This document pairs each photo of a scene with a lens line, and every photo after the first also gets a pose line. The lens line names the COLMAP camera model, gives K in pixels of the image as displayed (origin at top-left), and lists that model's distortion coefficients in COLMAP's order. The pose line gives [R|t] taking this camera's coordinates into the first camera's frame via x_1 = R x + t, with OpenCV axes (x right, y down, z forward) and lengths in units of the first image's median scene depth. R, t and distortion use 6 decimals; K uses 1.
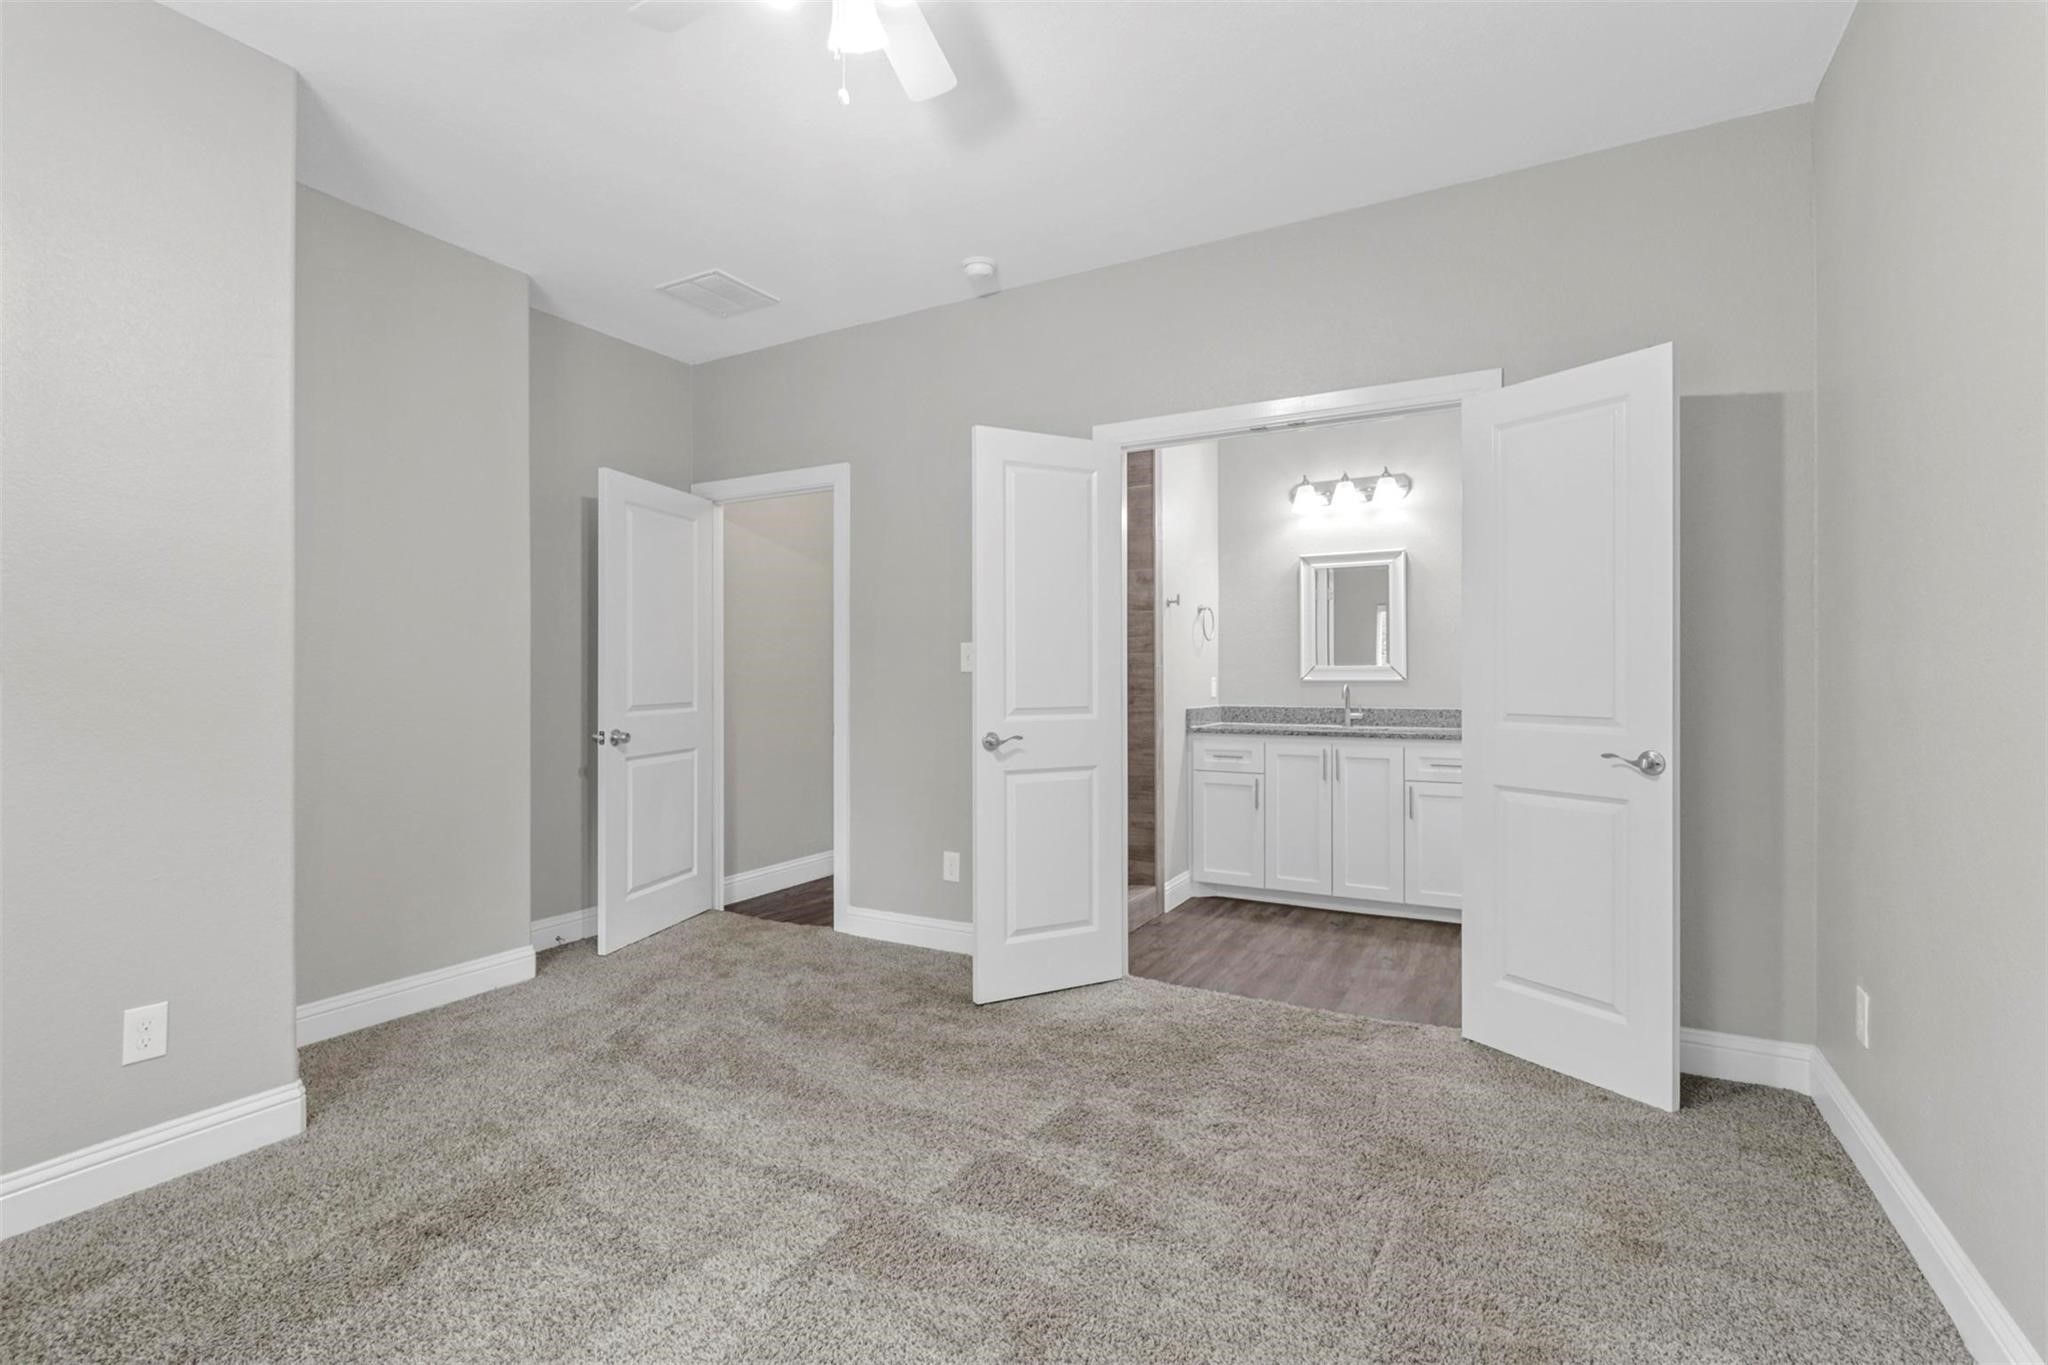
lens RADIAL K [[950.6, 0, 1018.7], [0, 950.6, 673.4], [0, 0, 1]] dist [0.001862, 0.000266]
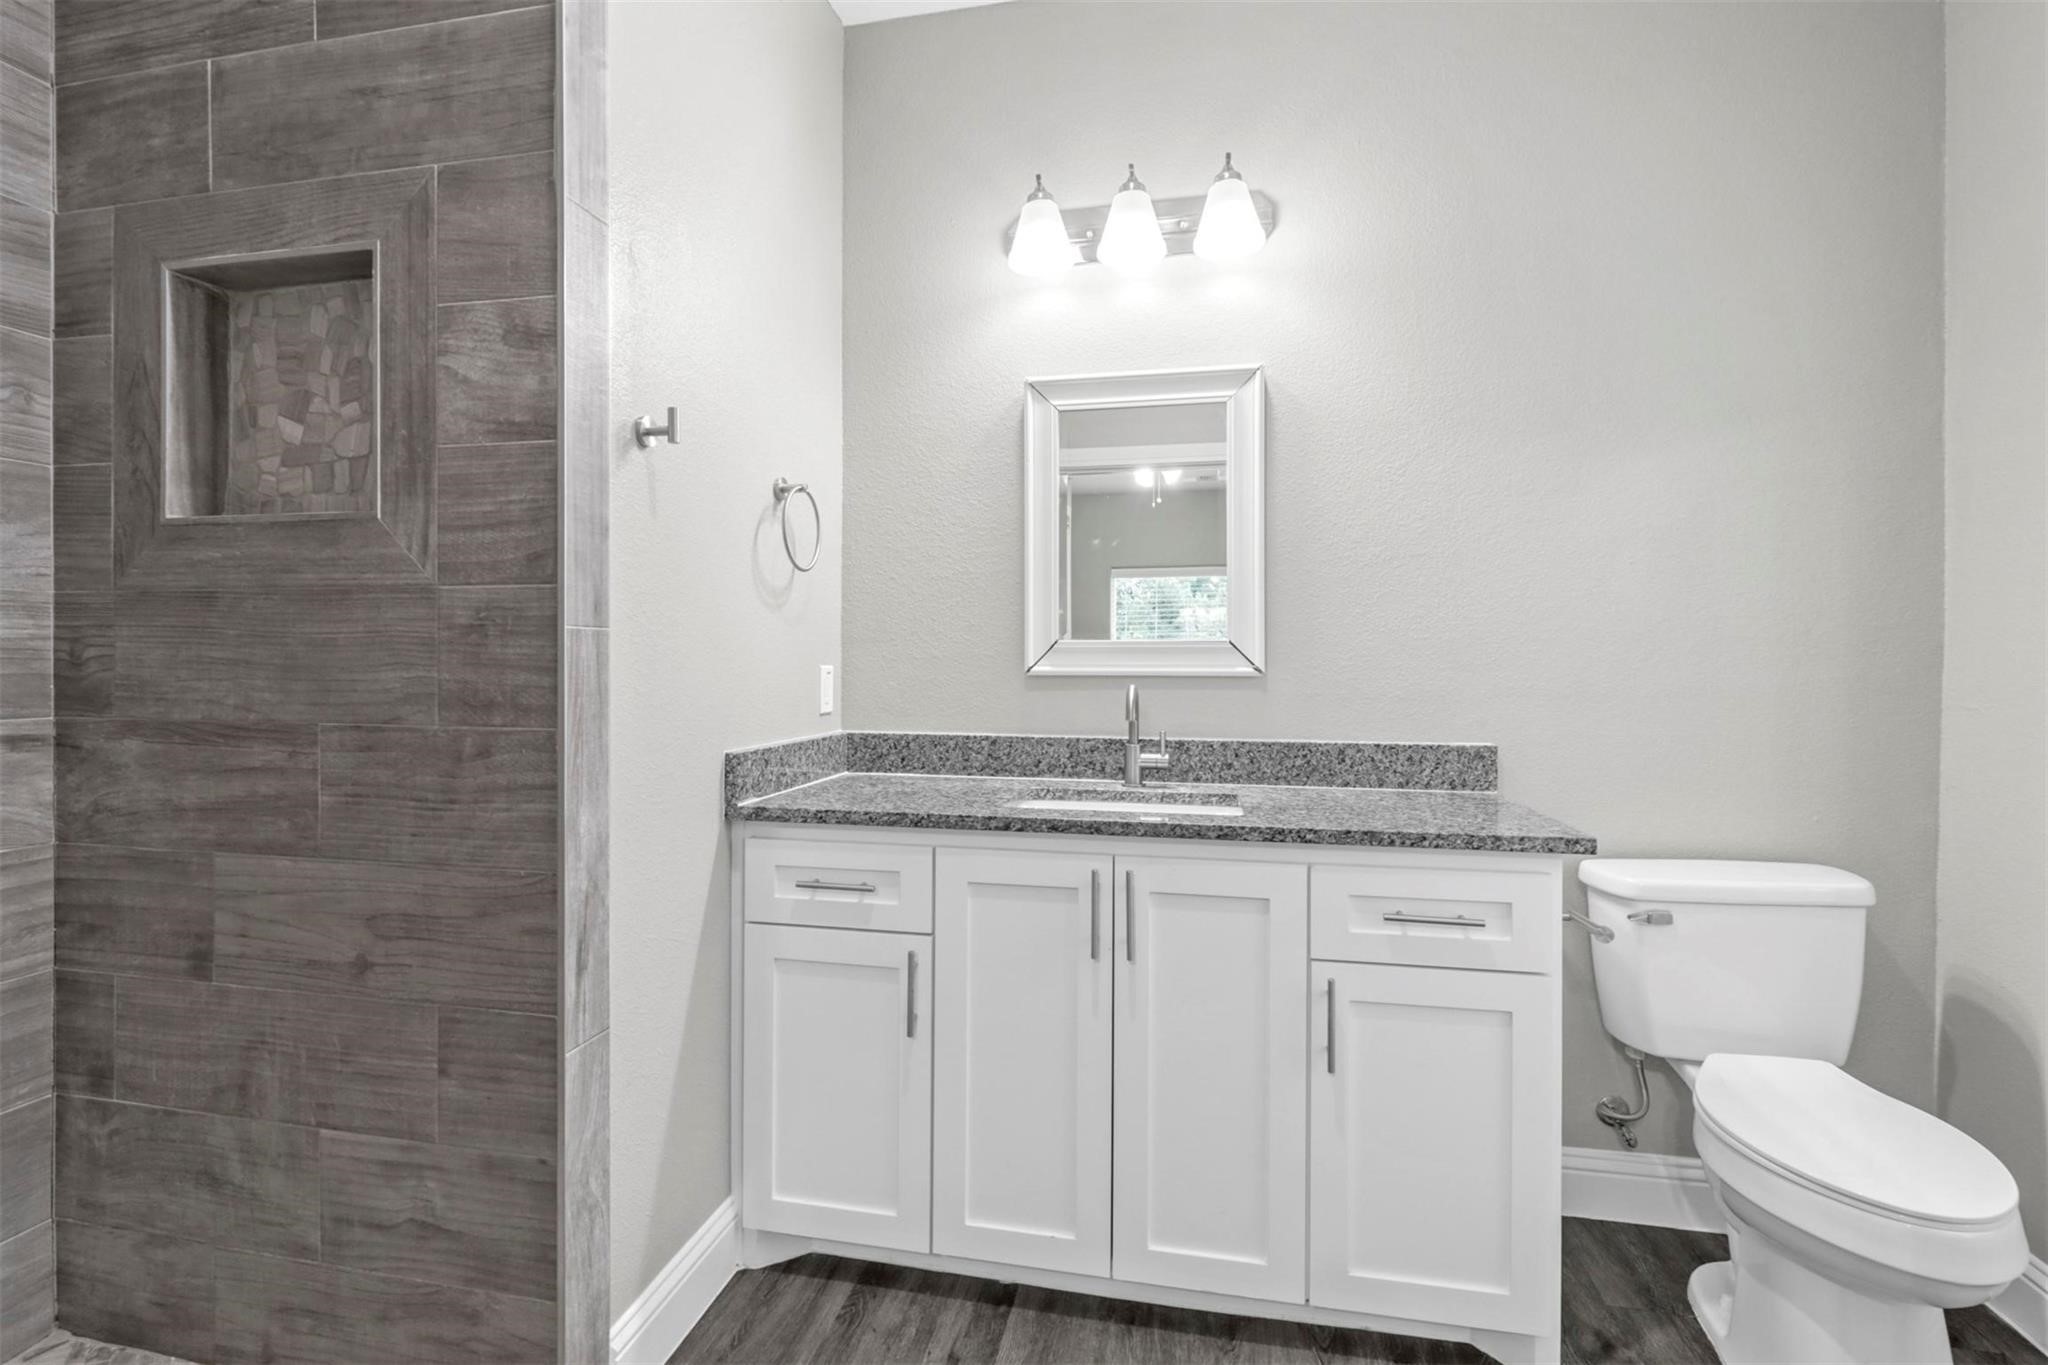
lens RADIAL K [[950.6, 0, 1018.7], [0, 950.6, 673.4], [0, 0, 1]] dist [0.001862, 0.000266]
pose [[0.955679, -0.000014, 0.294412, 0.176342], [-0.004511, 0.999882, 0.014689, 0.000976], [-0.294378, -0.015366, 0.955566, 0.622411]]
